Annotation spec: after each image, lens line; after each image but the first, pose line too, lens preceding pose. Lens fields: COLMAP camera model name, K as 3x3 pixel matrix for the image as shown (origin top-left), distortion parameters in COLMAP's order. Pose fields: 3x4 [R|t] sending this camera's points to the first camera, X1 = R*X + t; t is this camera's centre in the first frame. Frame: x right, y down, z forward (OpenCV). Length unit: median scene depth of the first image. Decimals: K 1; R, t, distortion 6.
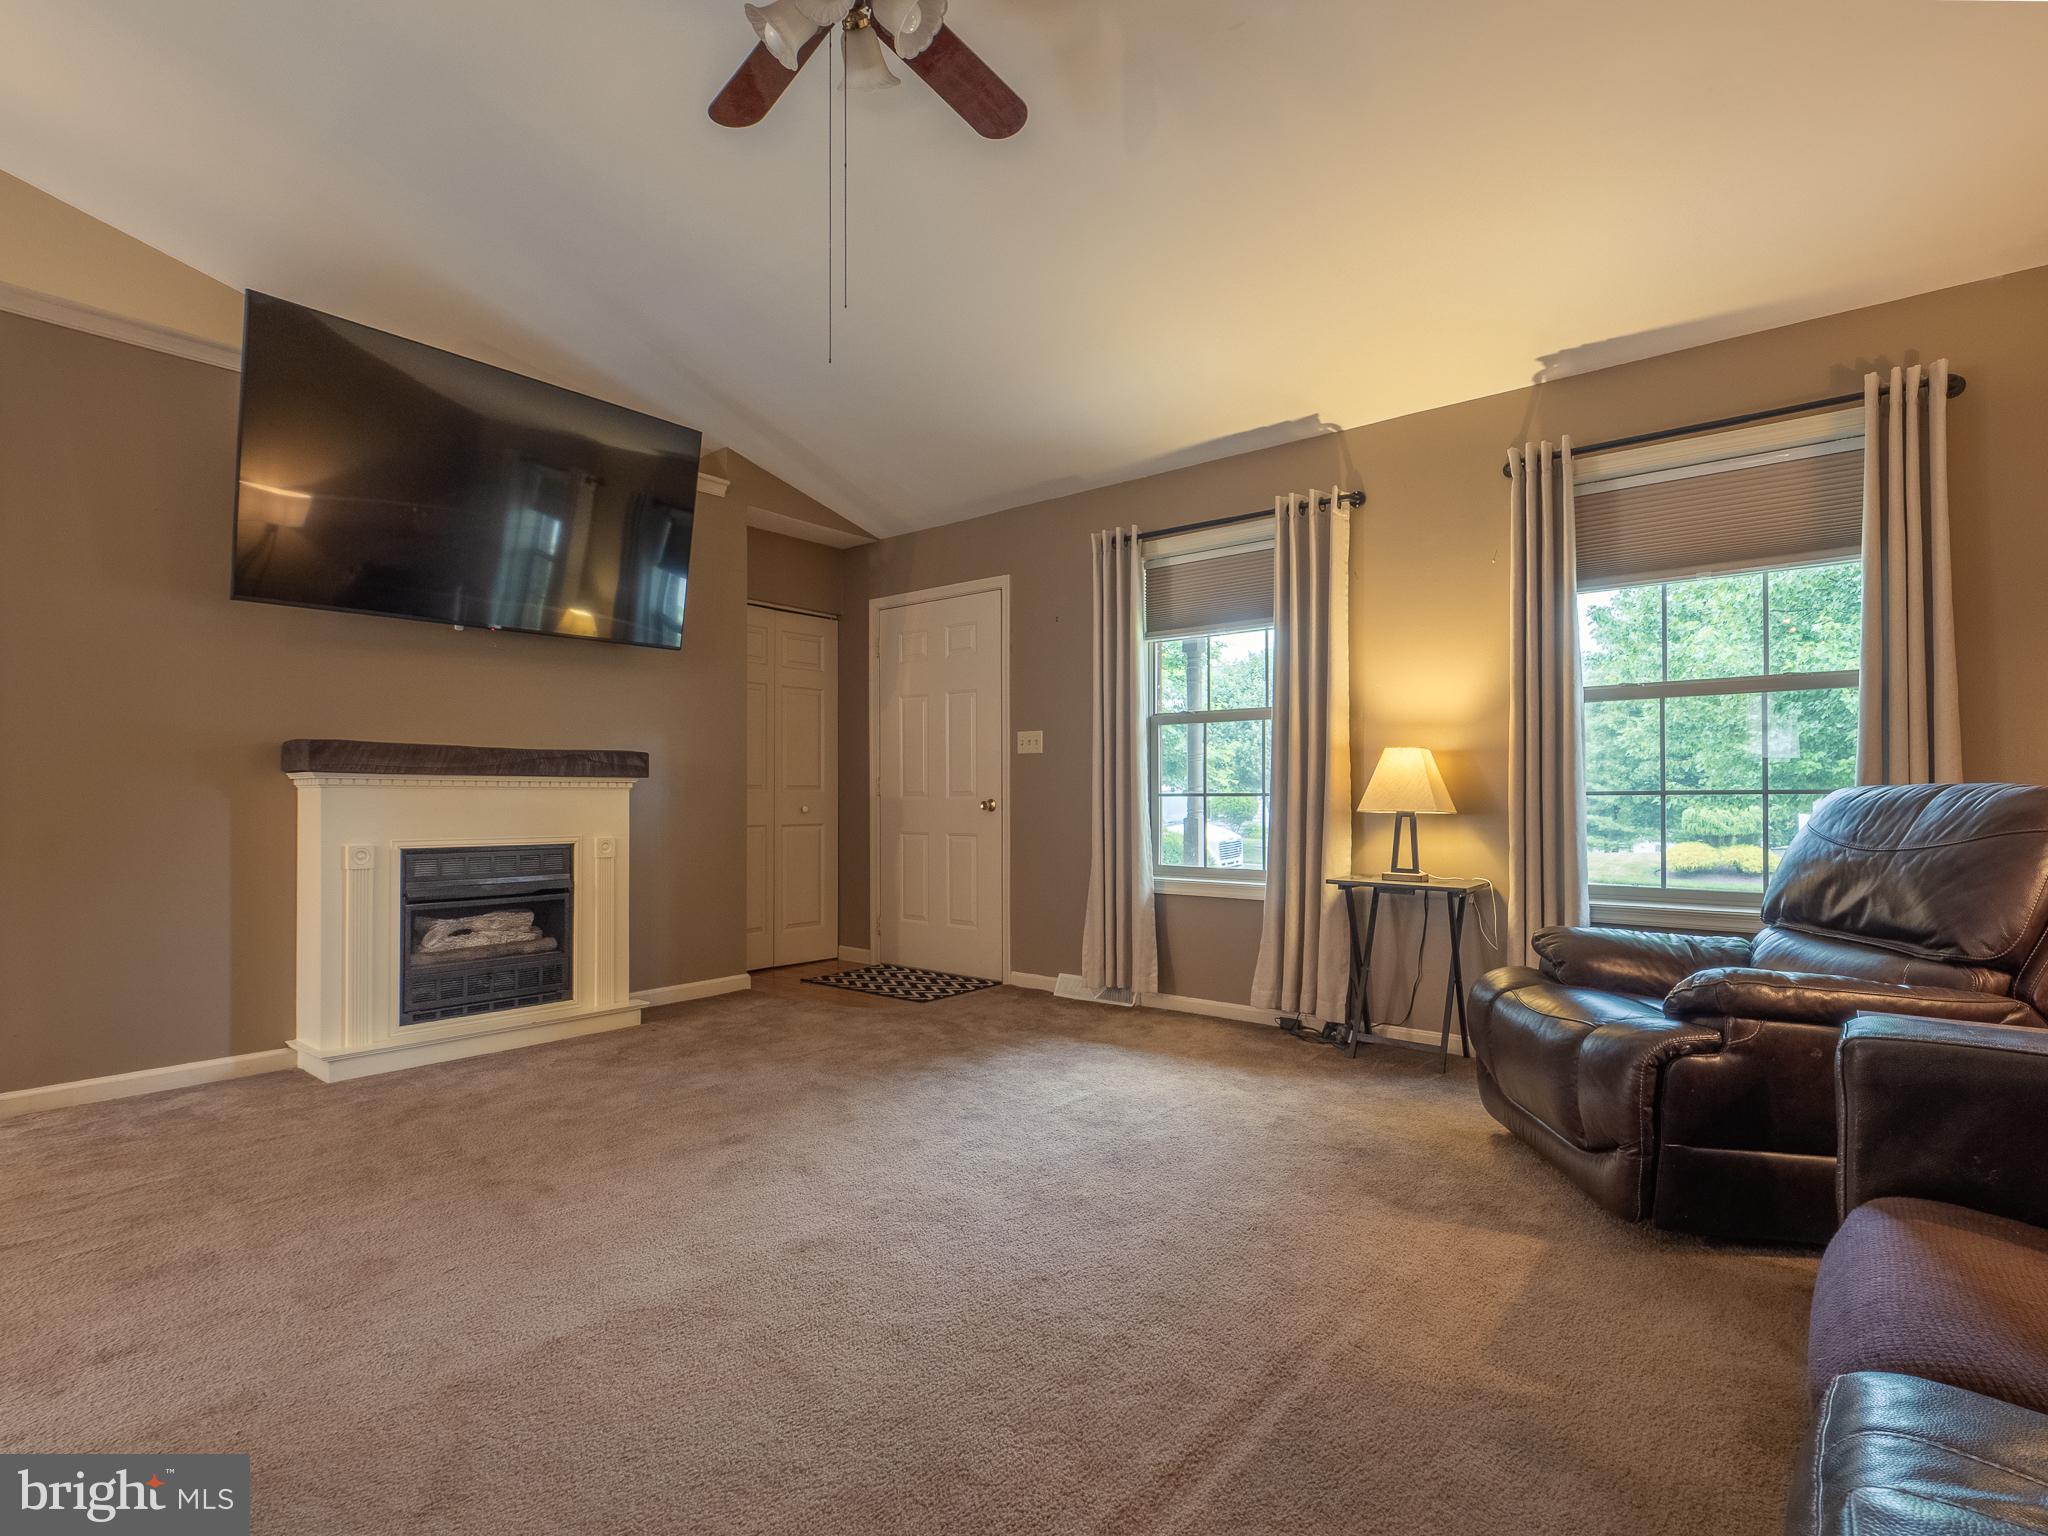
lens RADIAL K [[971.5, 0, 993.8], [0, 971.5, 783.5], [0, 0, 1]] dist [-0.001269, -0.000060]
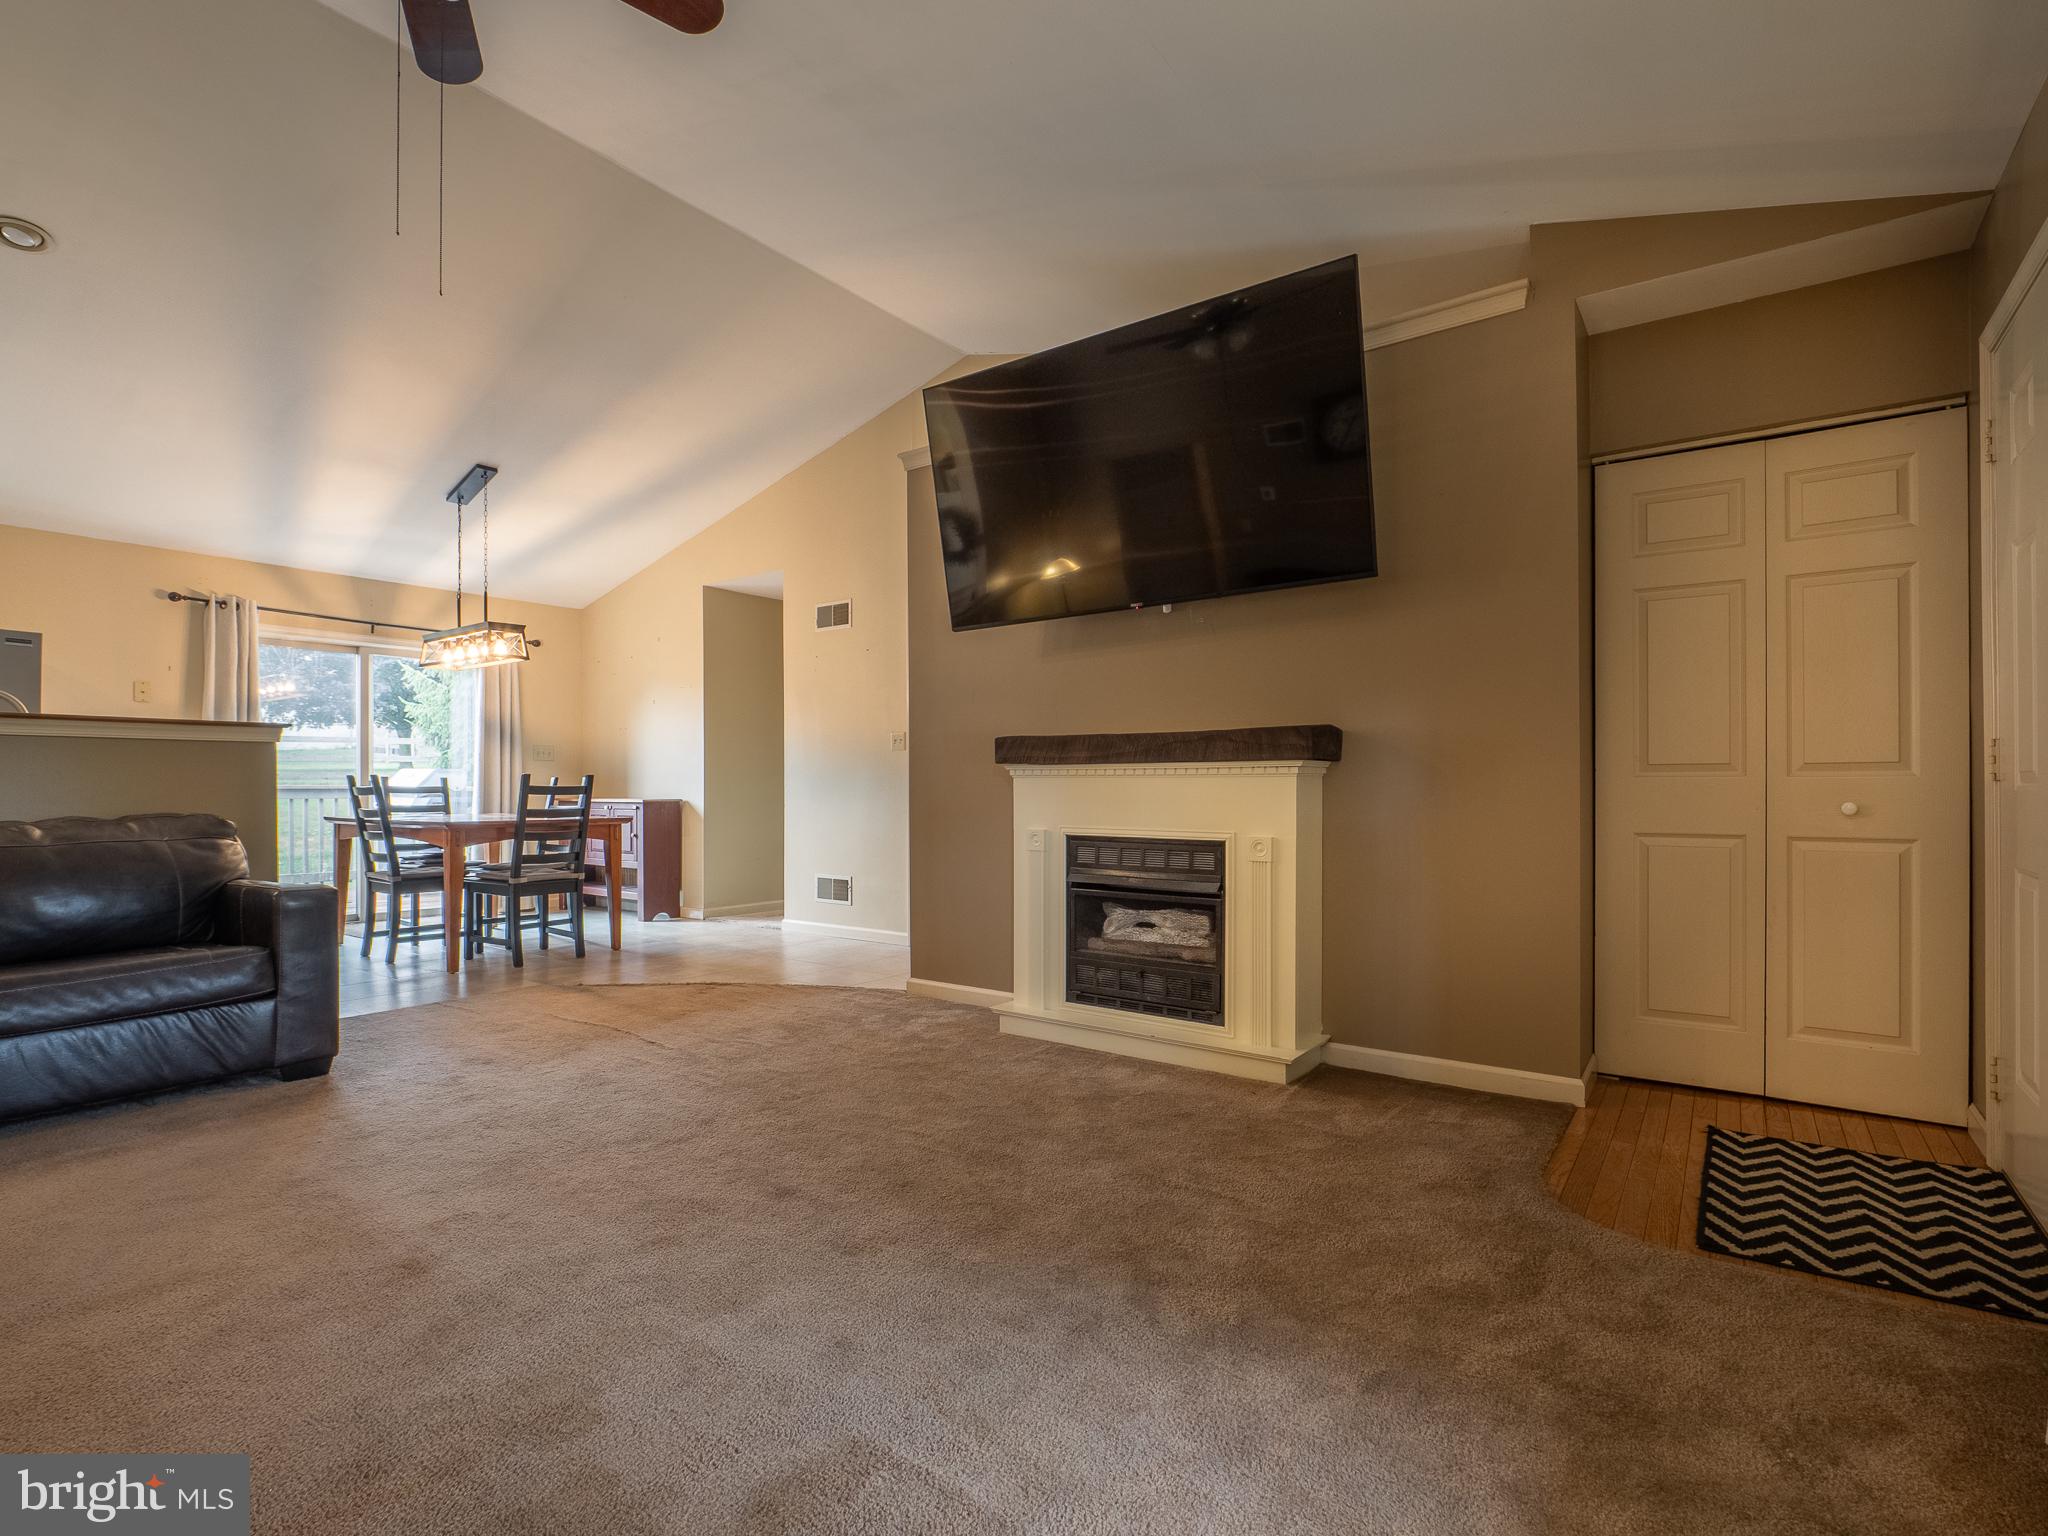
lens RADIAL K [[971.5, 0, 993.8], [0, 971.5, 783.5], [0, 0, 1]] dist [-0.001269, -0.000060]
pose [[0.082267, -0.001669, -0.996609, 0.429258], [0.015707, 0.999877, -0.000378, 0.010434], [0.996487, -0.015623, 0.082283, 0.813376]]
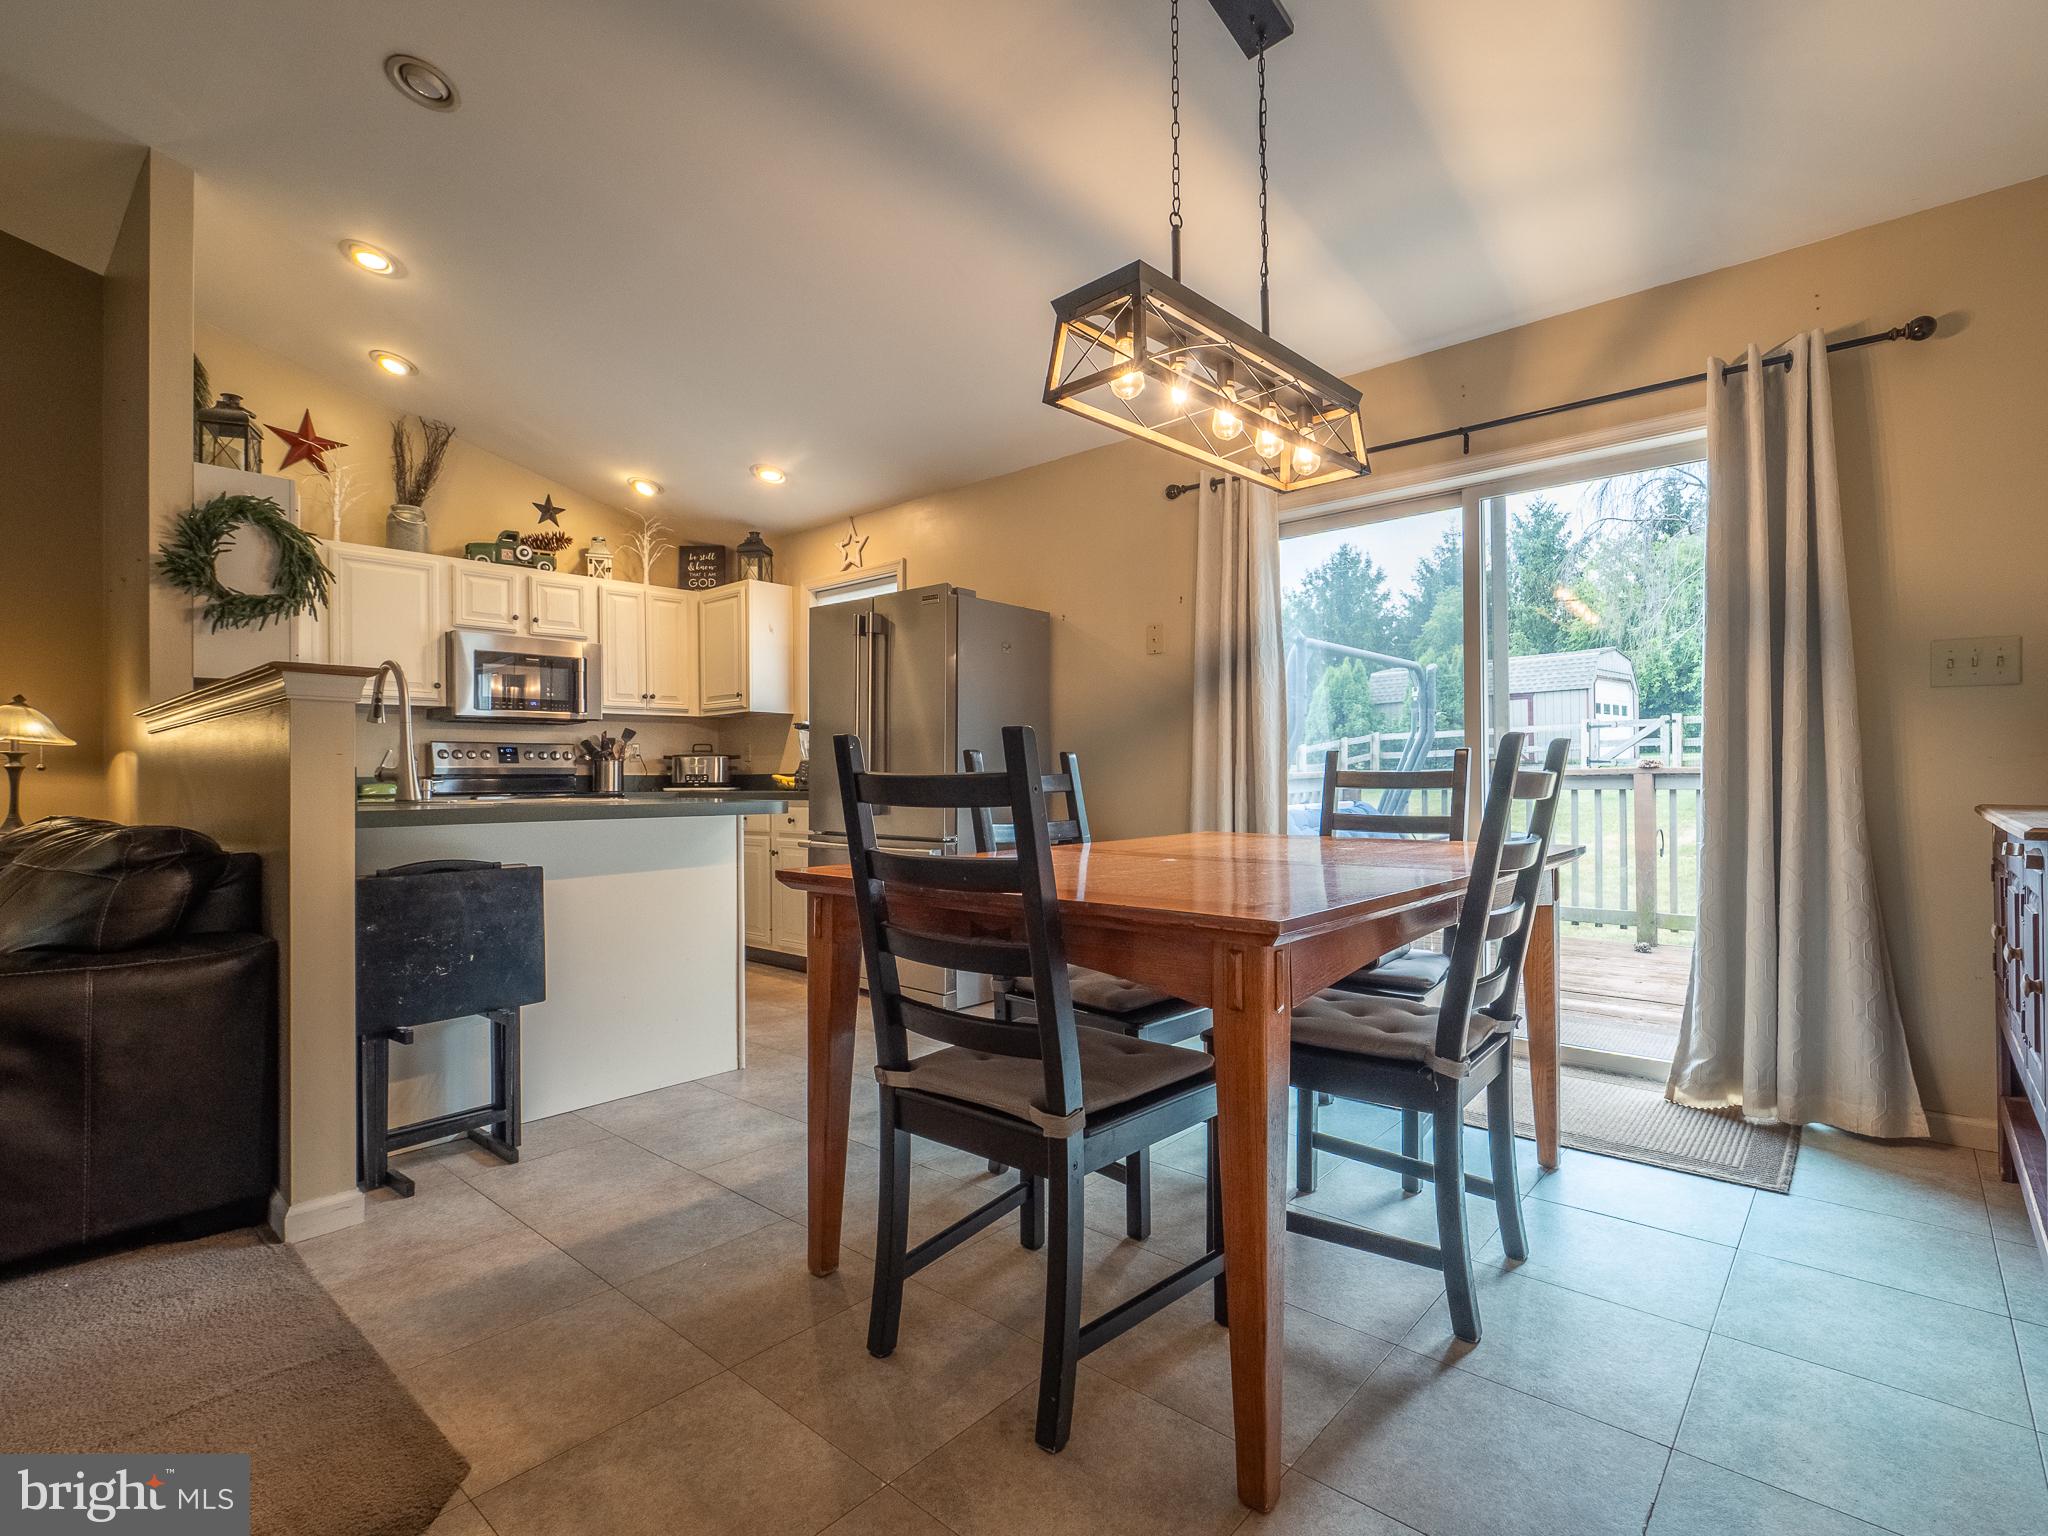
lens RADIAL K [[973.1, 0, 1131.9], [0, 973.1, 759.5], [0, 0, 1]] dist [0.001276, -0.007185]
pose [[-0.999950, 0.009992, -0.000084, -1.113676], [0.009991, 0.999565, -0.027739, 0.009630], [-0.000194, -0.027738, -0.999615, 0.683009]]
